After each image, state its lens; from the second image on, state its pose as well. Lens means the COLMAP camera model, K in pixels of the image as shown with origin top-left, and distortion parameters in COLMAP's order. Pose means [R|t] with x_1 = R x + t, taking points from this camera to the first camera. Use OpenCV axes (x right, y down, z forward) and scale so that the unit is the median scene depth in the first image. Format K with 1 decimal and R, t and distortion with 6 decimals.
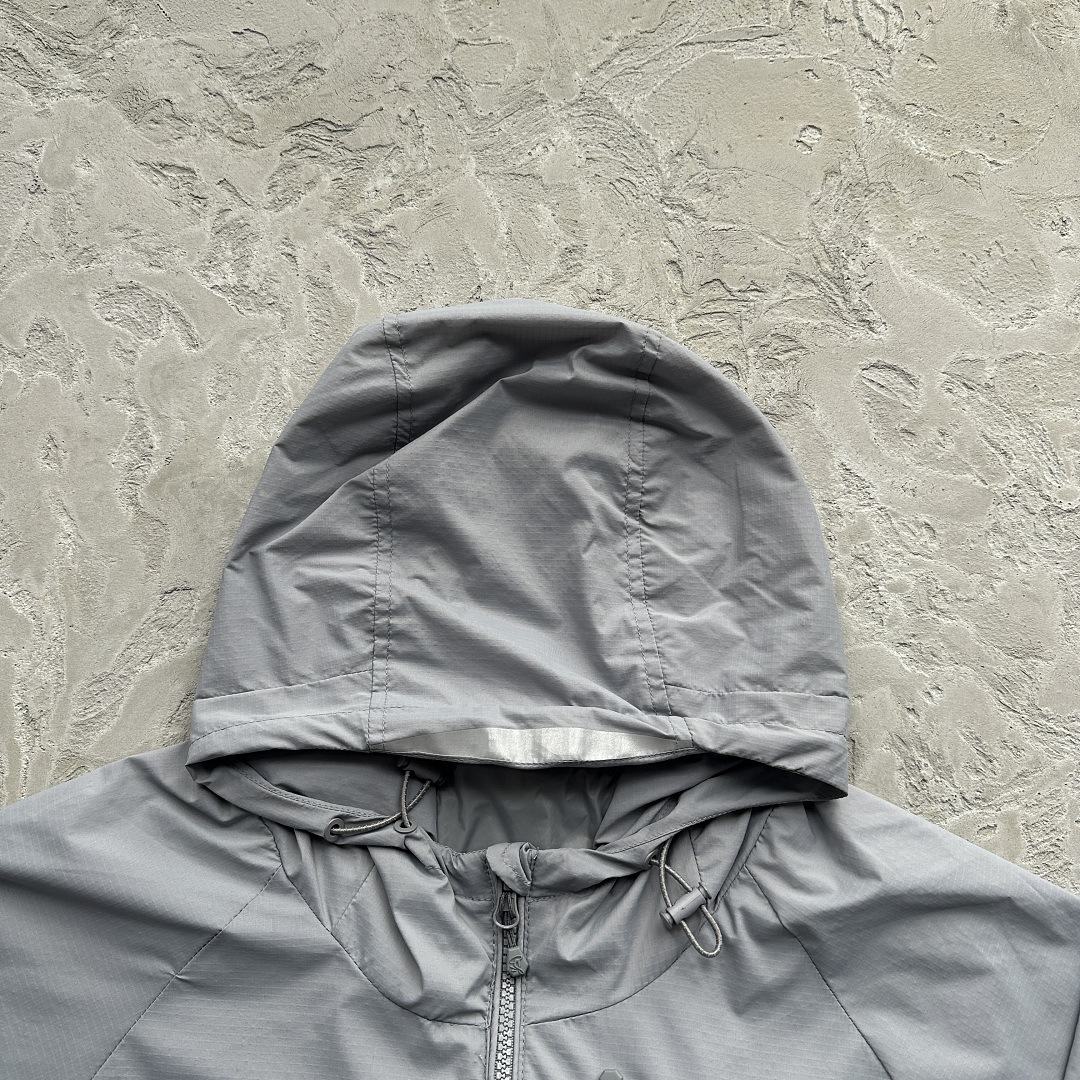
lens RADIAL K [[1023.3, 0, 540.0], [0, 1023.3, 540.0], [0, 0, 1]] dist [0.114655, -0.254567]
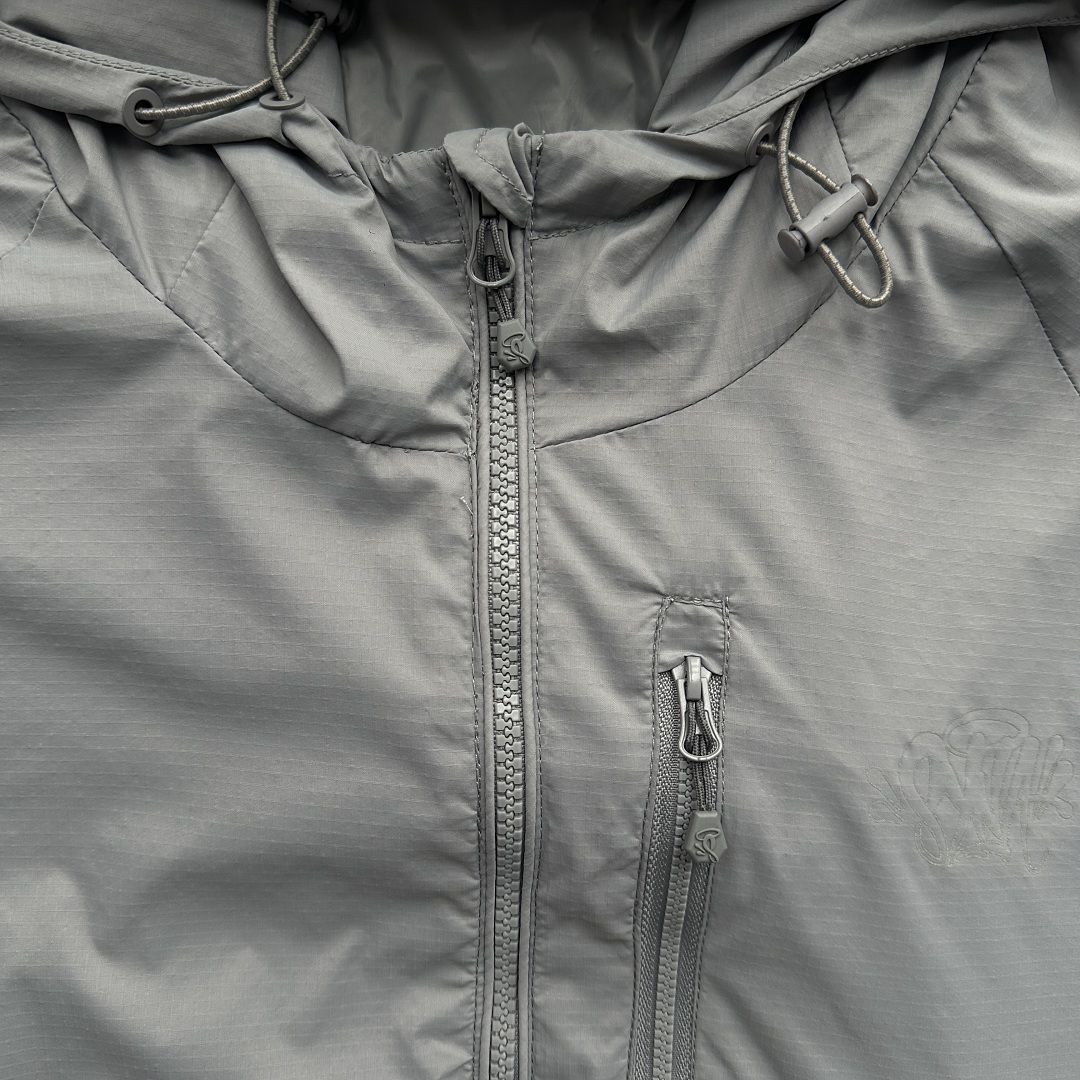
lens RADIAL K [[1023.3, 0, 540.0], [0, 1023.3, 540.0], [0, 0, 1]] dist [0.114655, -0.254567]
pose [[0.998425, -0.055892, 0.004943, -0.017829], [0.050161, 0.928580, 0.367726, 0.300924], [-0.025143, -0.366899, 0.929921, 0.446235]]
